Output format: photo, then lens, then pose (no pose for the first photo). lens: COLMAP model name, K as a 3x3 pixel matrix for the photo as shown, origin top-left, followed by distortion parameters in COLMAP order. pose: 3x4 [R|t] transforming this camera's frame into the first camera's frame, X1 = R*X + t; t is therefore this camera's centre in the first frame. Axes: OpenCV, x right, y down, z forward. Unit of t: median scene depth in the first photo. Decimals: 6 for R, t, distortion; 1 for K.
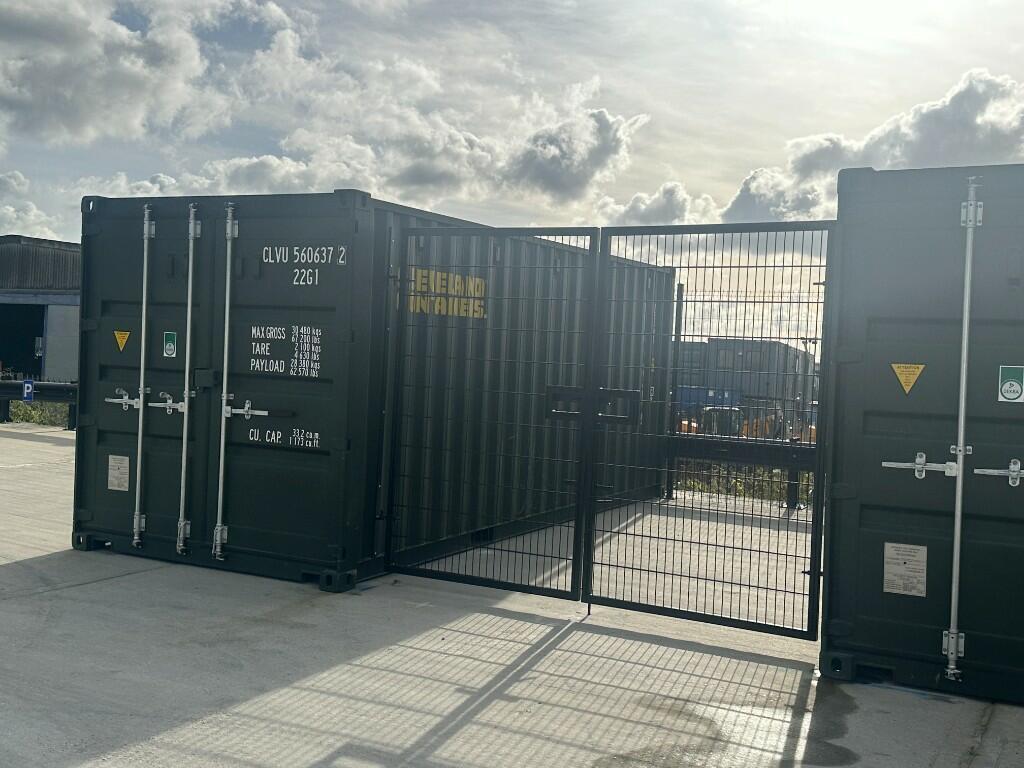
lens RADIAL K [[1087.8, 0, 512.0], [0, 1087.8, 384.0], [0, 0, 1]] dist [0.146916, -0.004592]
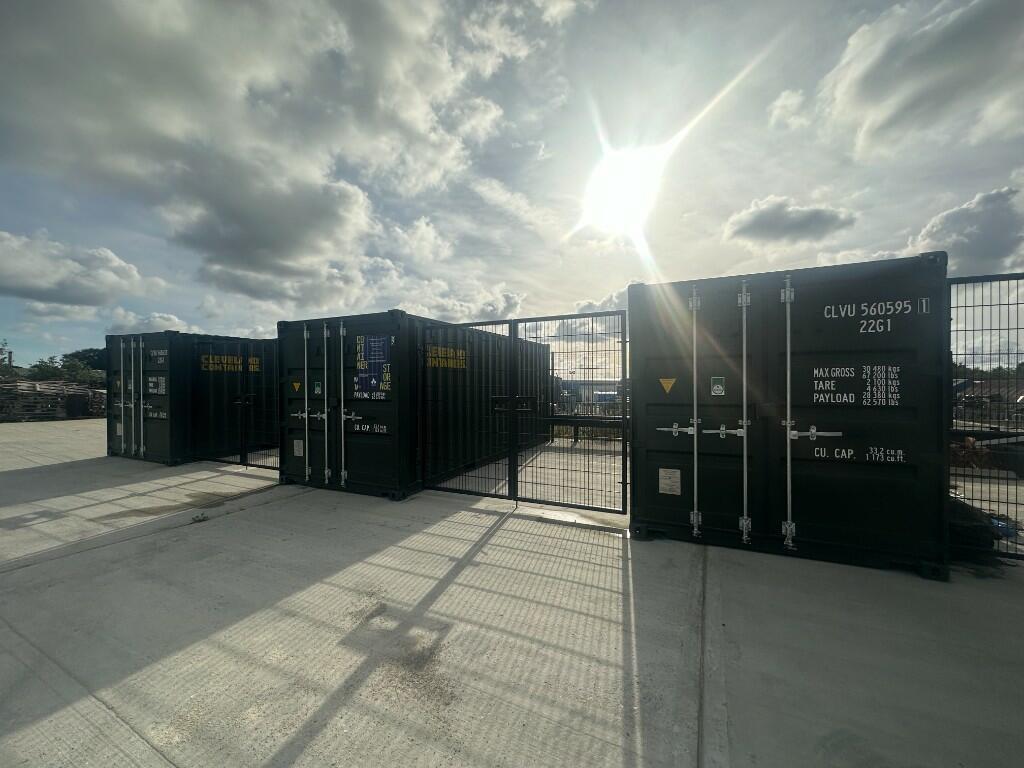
lens RADIAL K [[403.1, 0, 512.0], [0, 403.1, 384.0], [0, 0, 1]] dist [0.000959, -0.004616]
pose [[0.997529, -0.050485, 0.048850, 0.031273], [0.051697, 0.998377, -0.023884, -0.004005], [-0.047565, 0.026350, 0.998521, 0.205064]]
